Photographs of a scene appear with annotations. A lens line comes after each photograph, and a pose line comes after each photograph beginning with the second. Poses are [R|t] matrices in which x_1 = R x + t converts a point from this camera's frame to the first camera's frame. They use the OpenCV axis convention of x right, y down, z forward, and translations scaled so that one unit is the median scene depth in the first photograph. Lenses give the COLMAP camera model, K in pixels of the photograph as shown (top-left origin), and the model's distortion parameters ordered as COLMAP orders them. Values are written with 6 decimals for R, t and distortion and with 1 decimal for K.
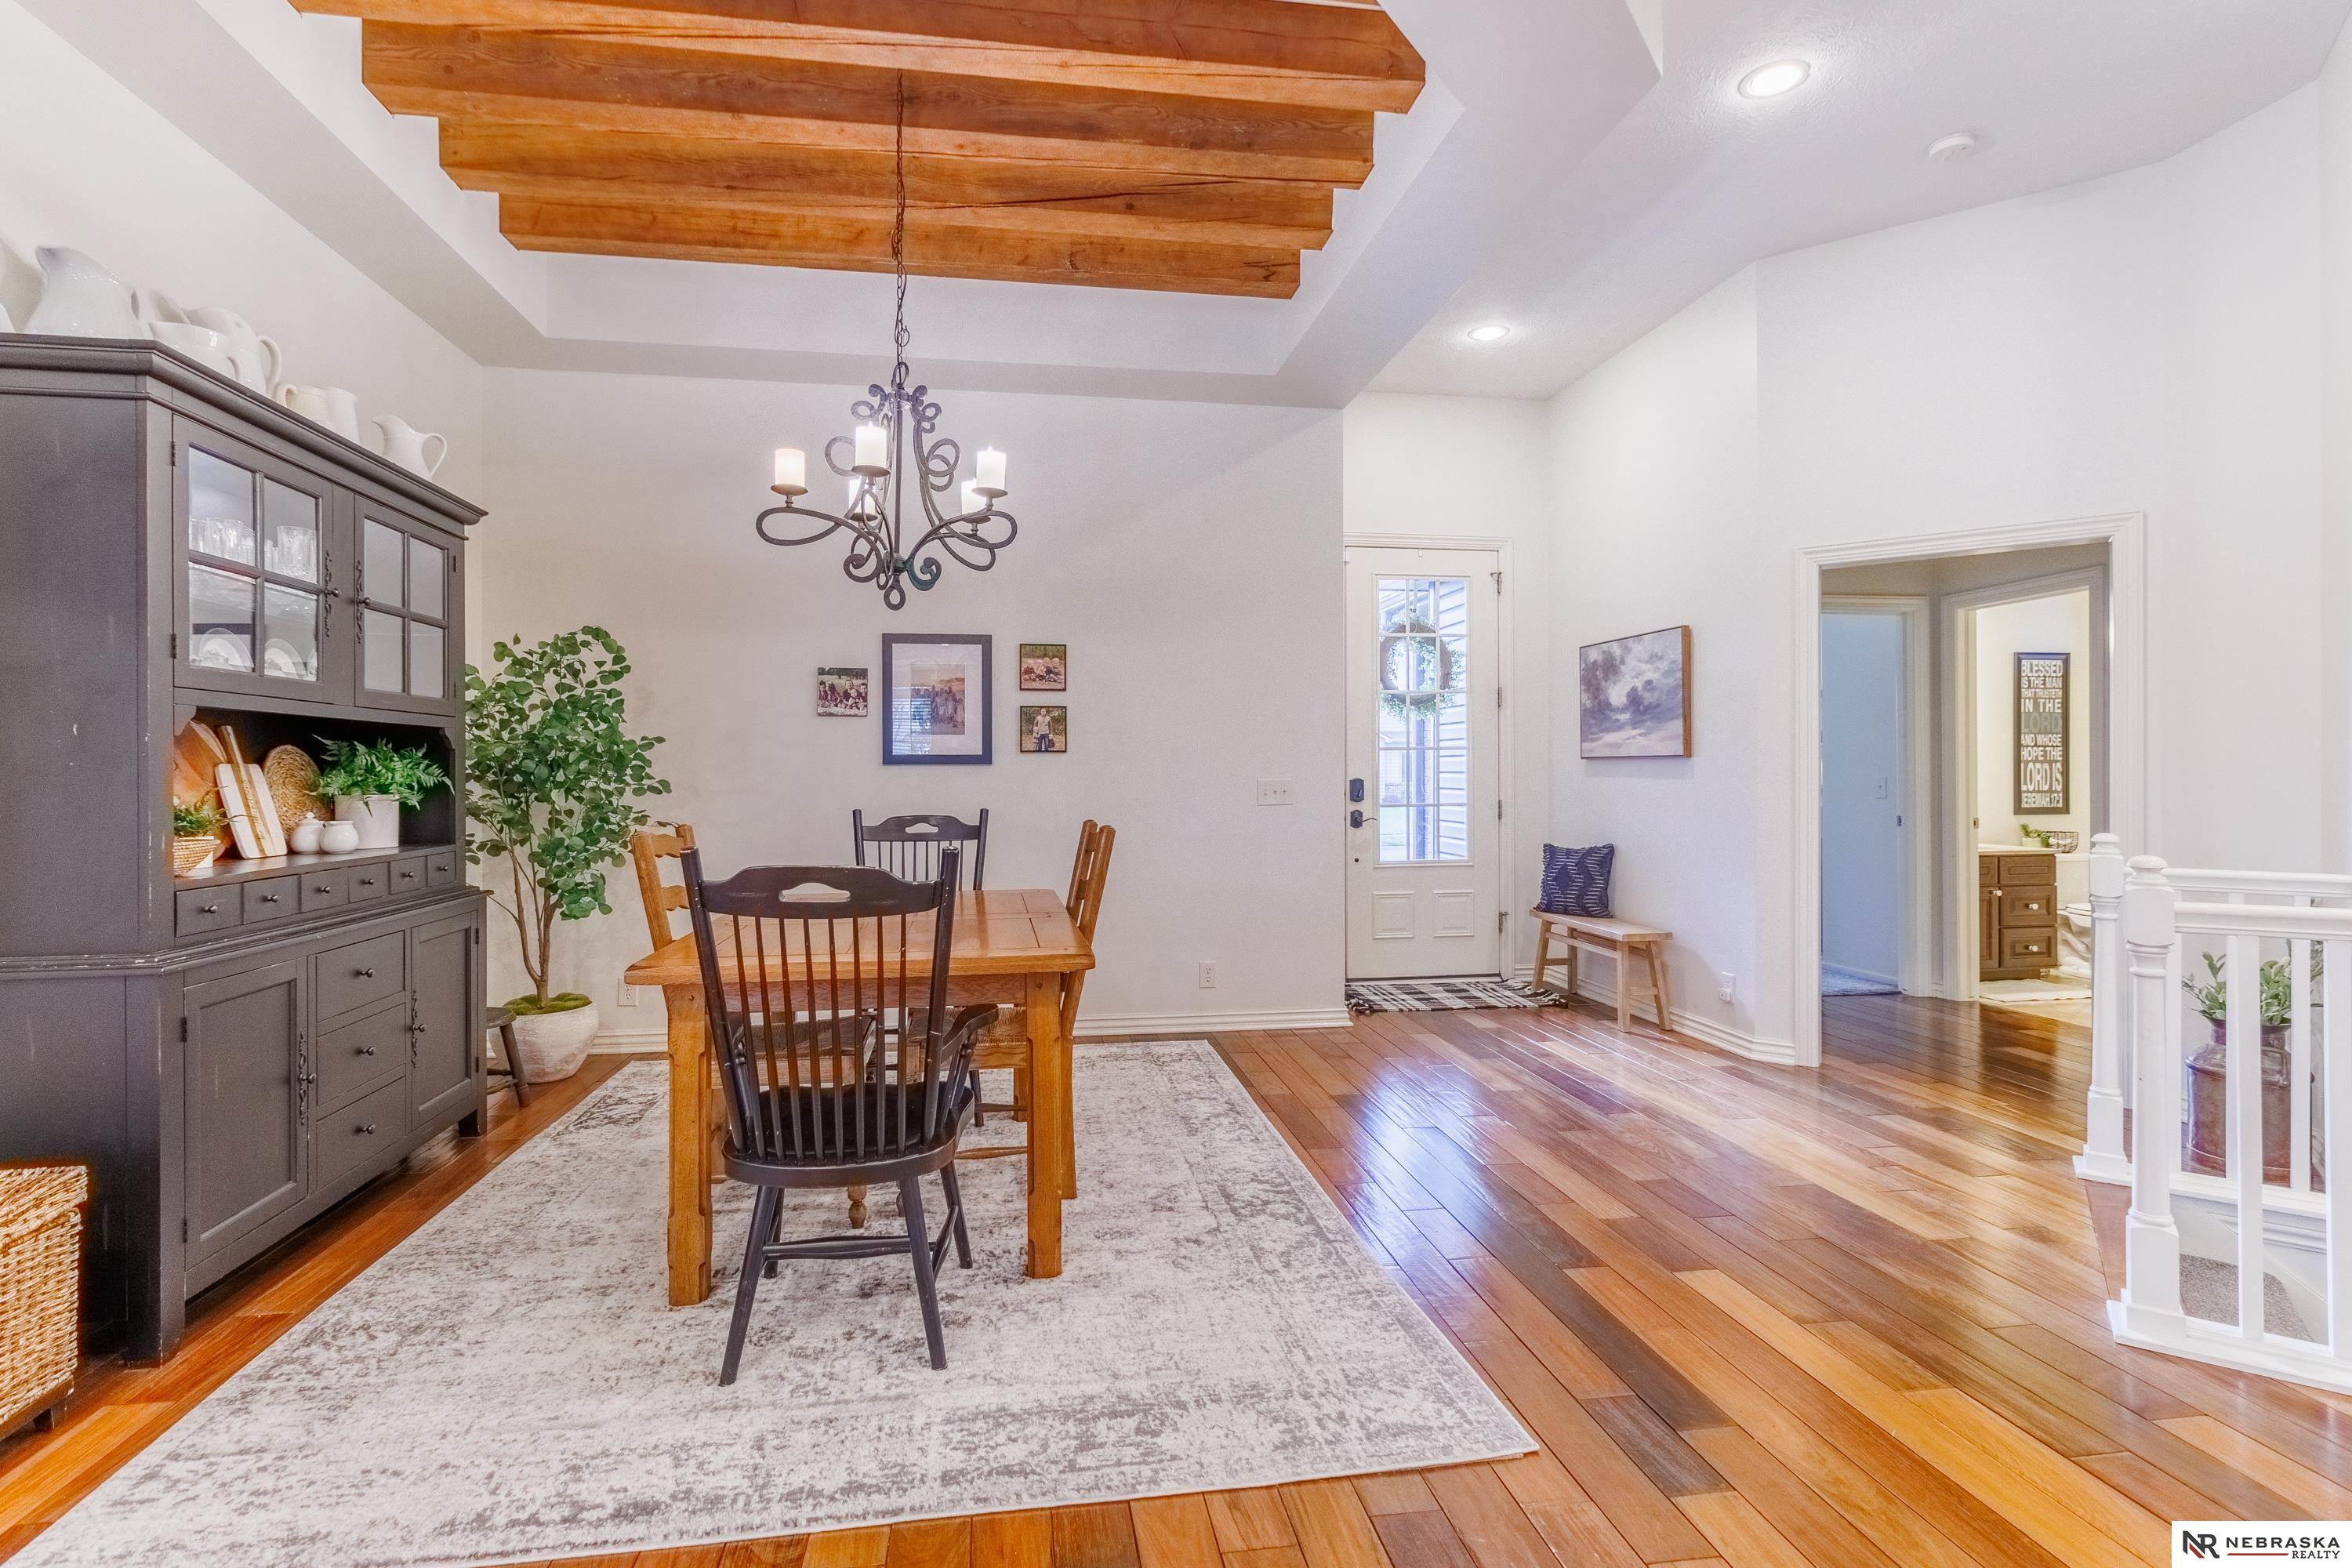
lens RADIAL K [[1088.7, 0, 1105.6], [0, 1088.7, 772.8], [0, 0, 1]] dist [0.002087, 0.000366]
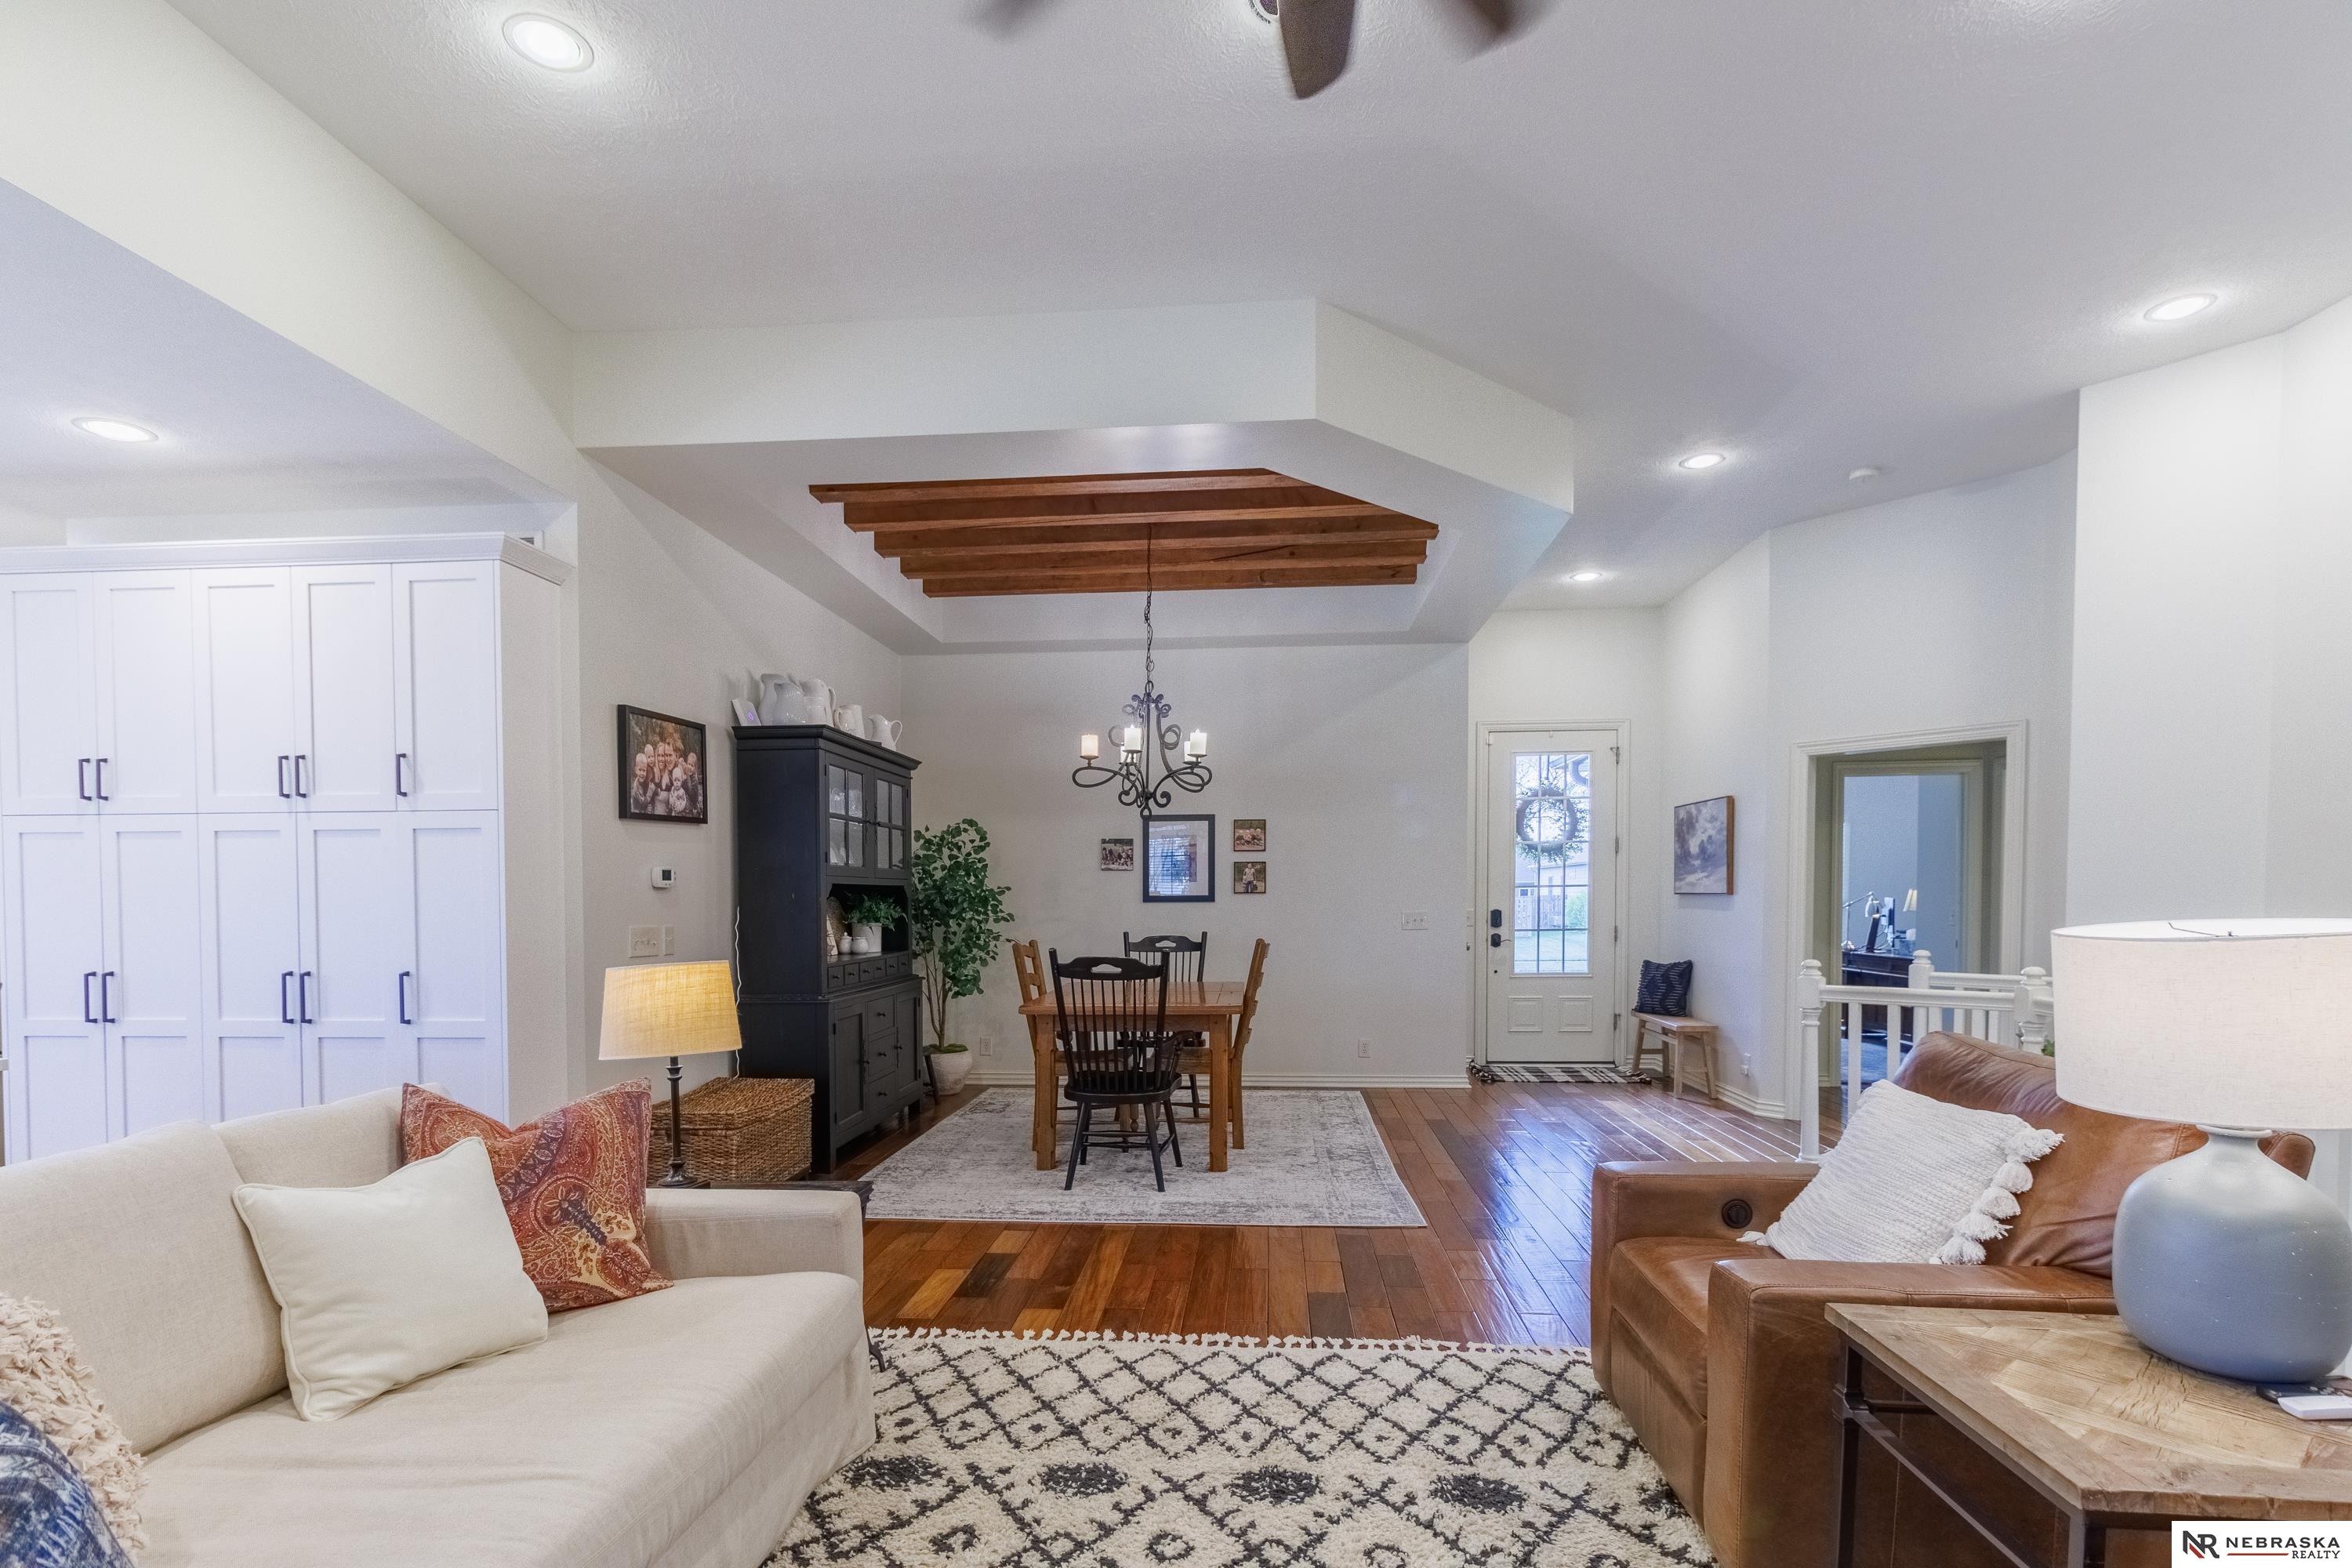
lens RADIAL K [[1111.1, 0, 1175.0], [0, 1111.1, 812.3], [0, 0, 1]] dist [-0.001591, -0.000181]
pose [[0.983143, -0.016201, -0.182121, 0.140609], [0.002715, 0.997251, -0.074054, -0.020215], [0.182820, 0.072311, 0.980484, -0.592080]]
